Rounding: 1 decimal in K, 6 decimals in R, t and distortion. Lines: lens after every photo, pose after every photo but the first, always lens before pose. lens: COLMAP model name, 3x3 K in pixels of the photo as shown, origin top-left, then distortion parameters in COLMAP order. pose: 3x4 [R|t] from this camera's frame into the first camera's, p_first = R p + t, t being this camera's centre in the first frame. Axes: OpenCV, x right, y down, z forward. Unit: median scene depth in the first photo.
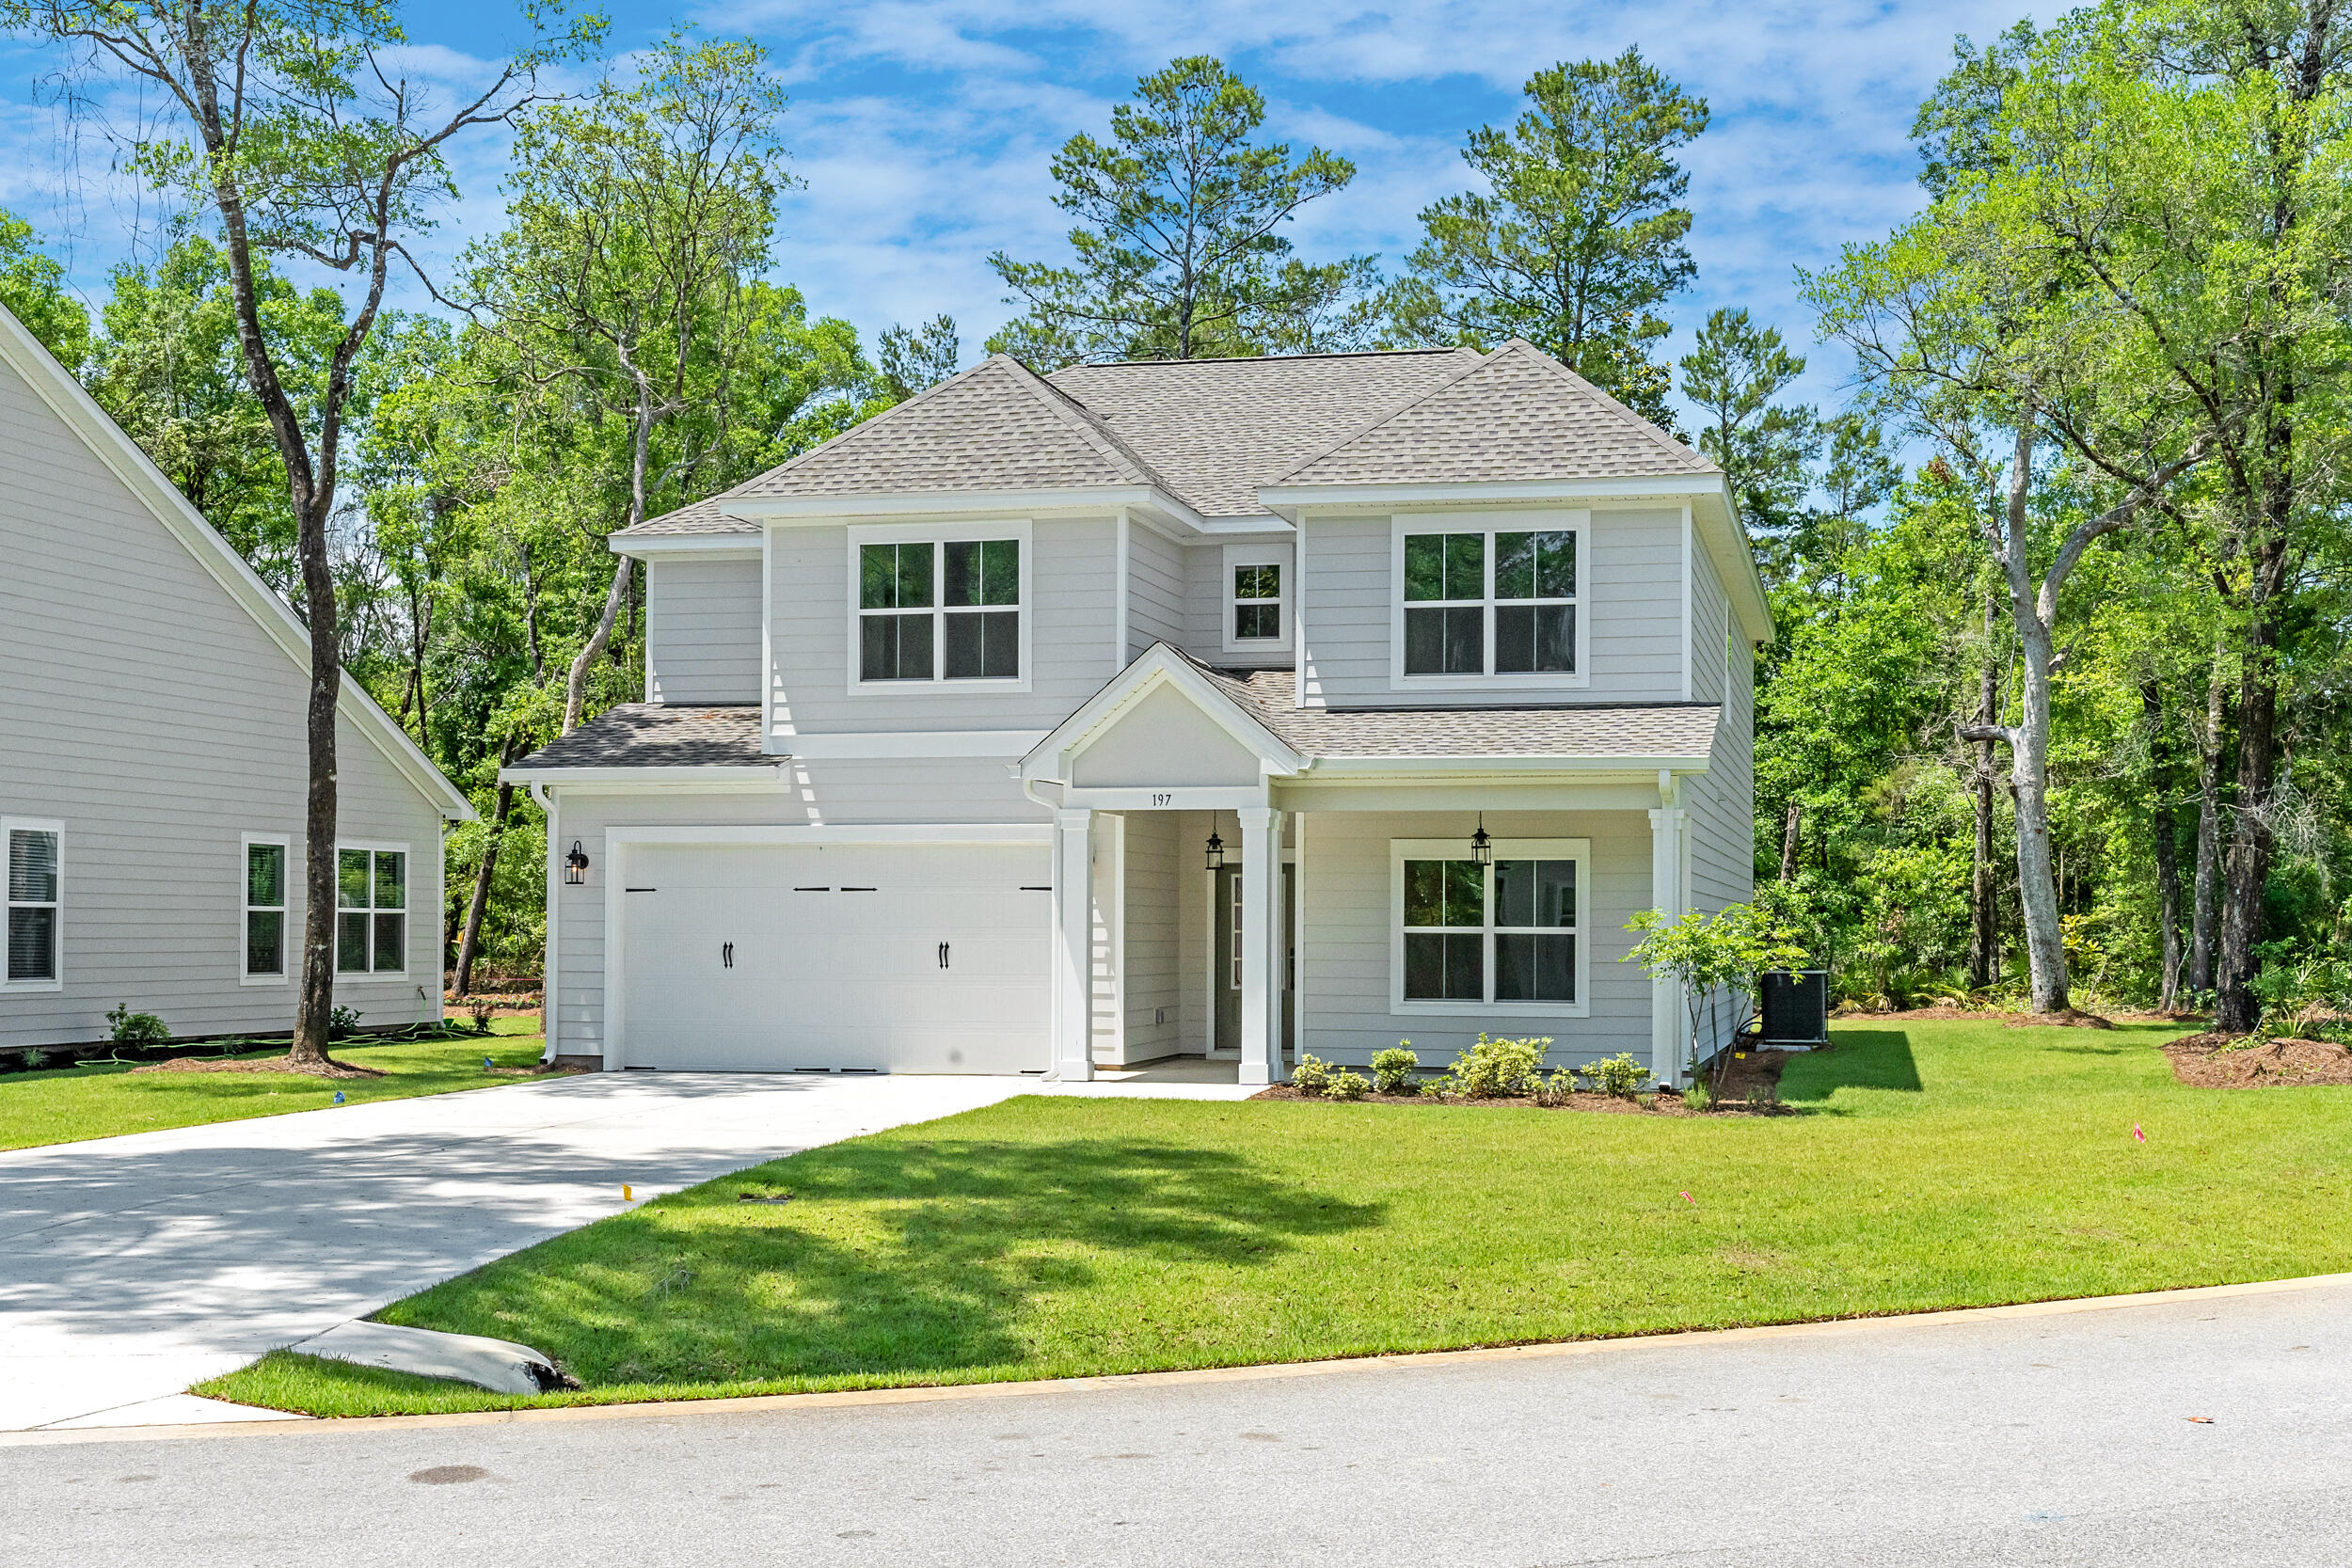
lens RADIAL K [[2398.7, 0, 1175.3], [0, 2398.7, 789.2], [0, 0, 1]] dist [0.002535, 0.000000]
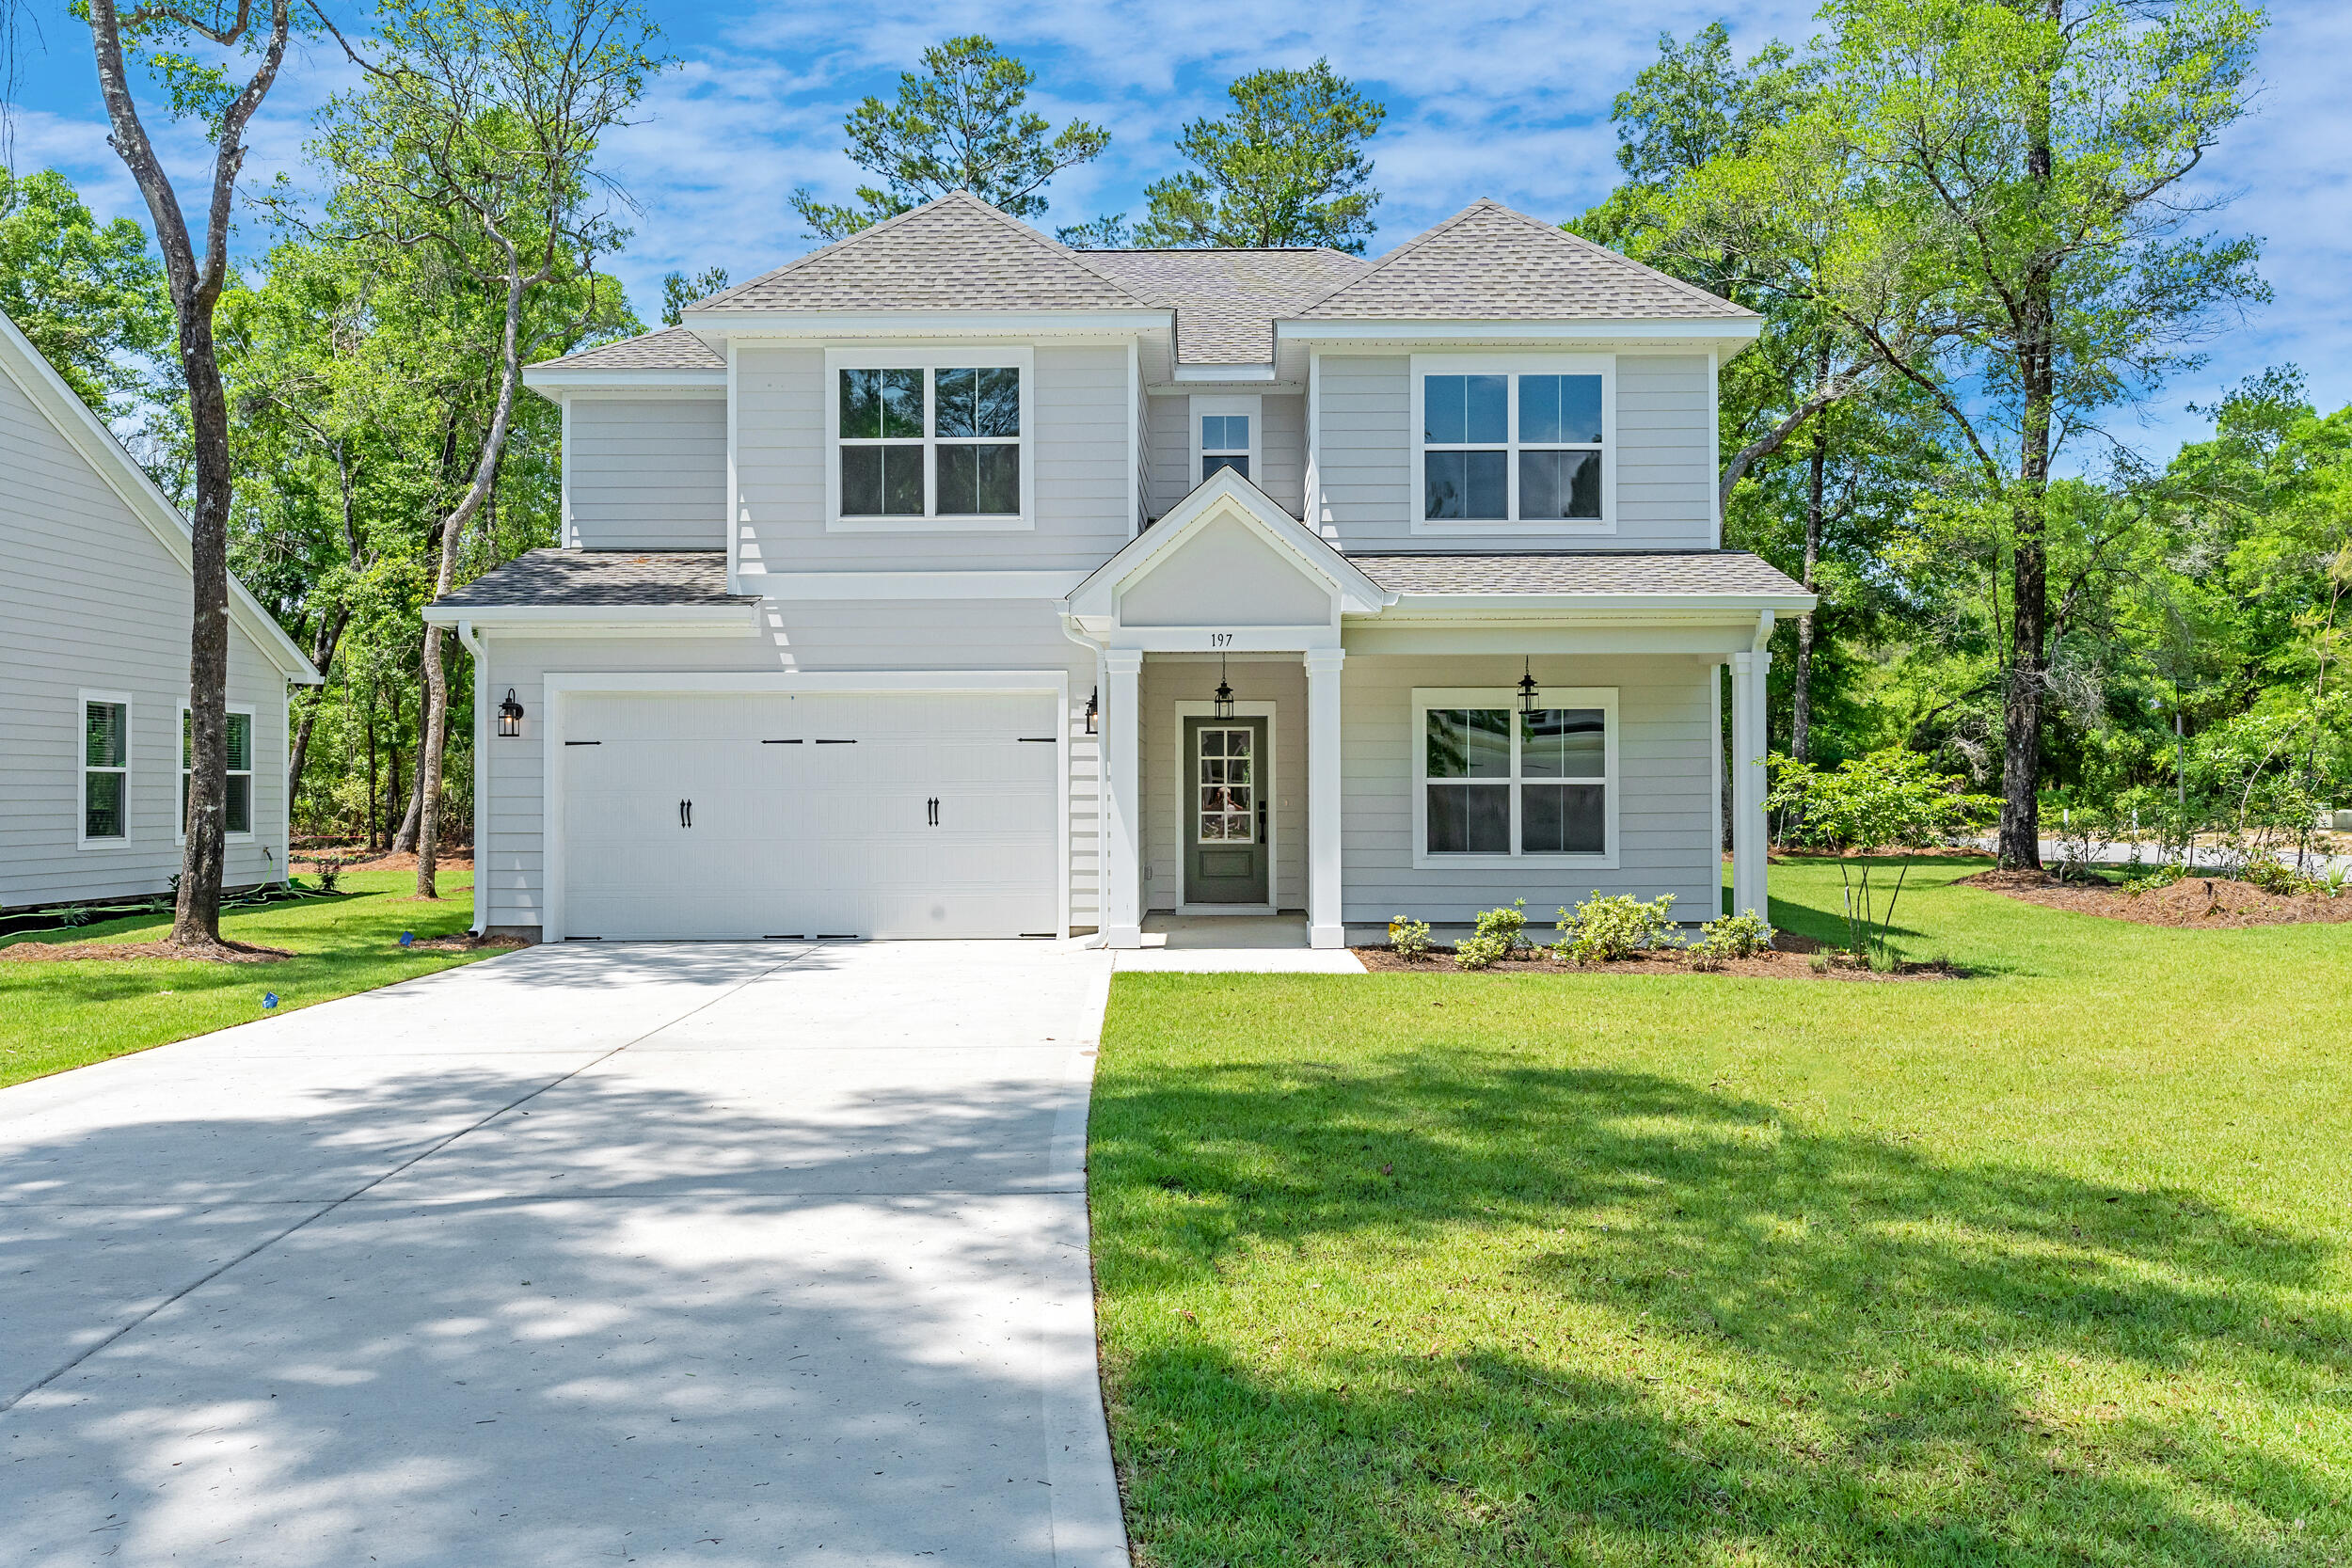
lens RADIAL K [[1808.0, 0, 1197.0], [0, 1808.0, 704.1], [0, 0, 1]] dist [0.003668, 0.005533]
pose [[0.980149, 0.003111, 0.198238, -0.136516], [-0.005341, 0.999928, 0.010711, 0.019391], [-0.198190, -0.011557, 0.980095, 0.292492]]
